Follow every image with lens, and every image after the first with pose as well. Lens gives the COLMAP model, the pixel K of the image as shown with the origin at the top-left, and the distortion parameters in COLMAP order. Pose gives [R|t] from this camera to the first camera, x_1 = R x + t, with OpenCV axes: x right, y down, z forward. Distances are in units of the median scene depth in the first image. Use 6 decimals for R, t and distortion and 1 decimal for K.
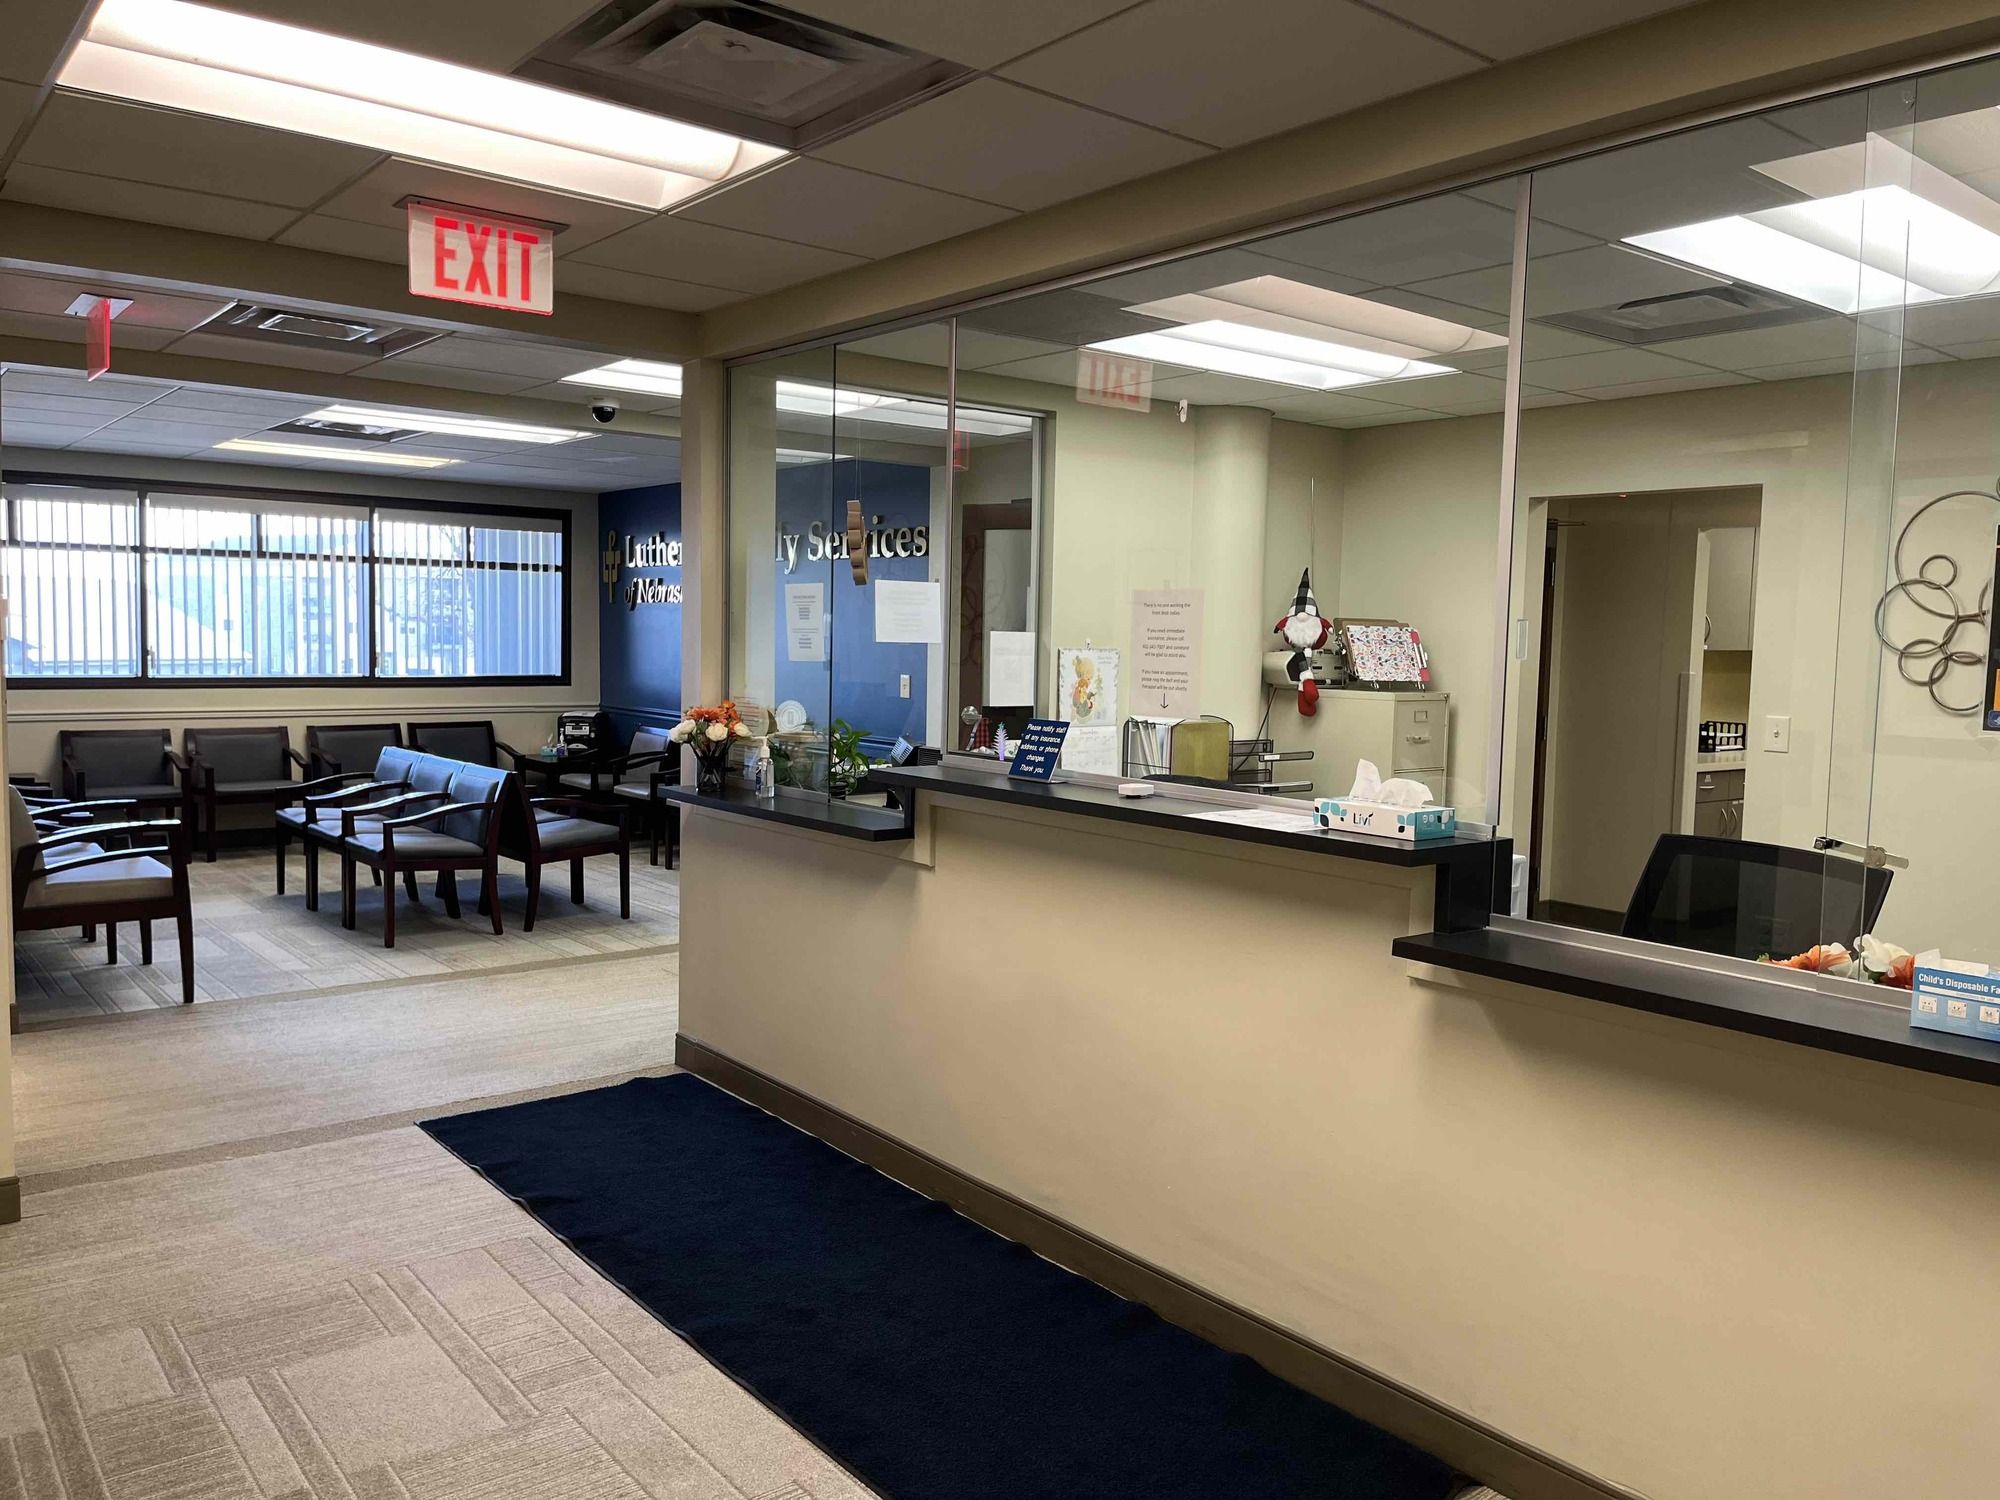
lens RADIAL K [[1473.1, 0, 1008.1], [0, 1473.1, 740.5], [0, 0, 1]] dist [0.013926, -0.040753]
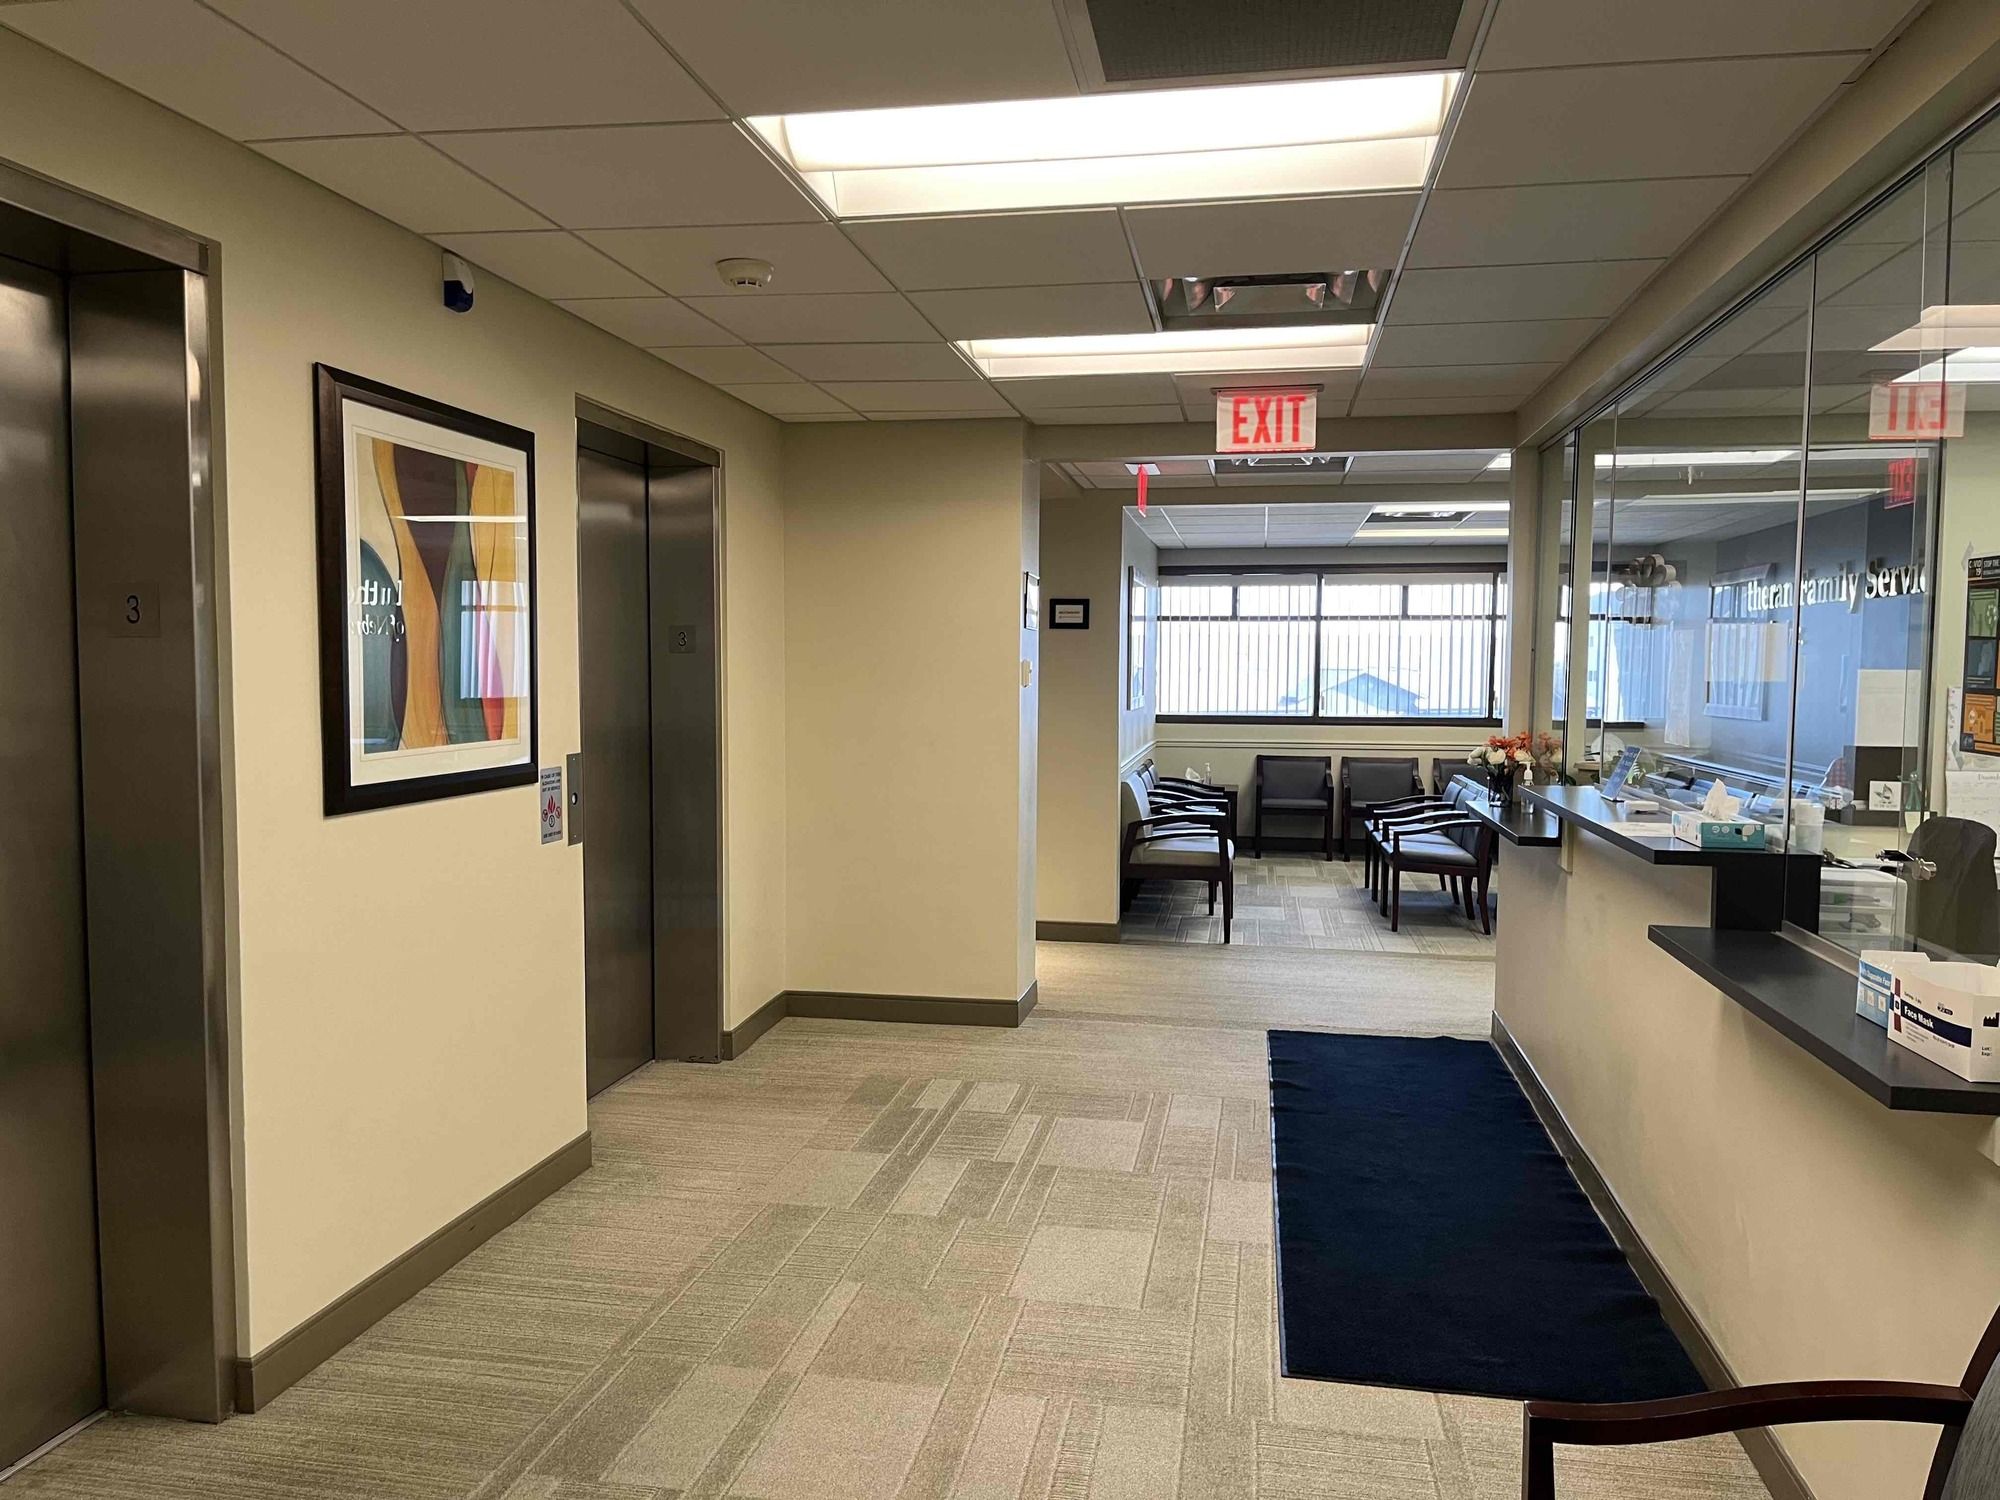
lens RADIAL K [[1473.1, 0, 993.1], [0, 1473.1, 759.7], [0, 0, 1]] dist [0.013926, -0.040753]
pose [[0.636027, 0.029694, -0.771095, 0.421097], [-0.045679, 0.998956, 0.000791, 0.012626], [0.770313, 0.034720, 0.636720, -0.080614]]
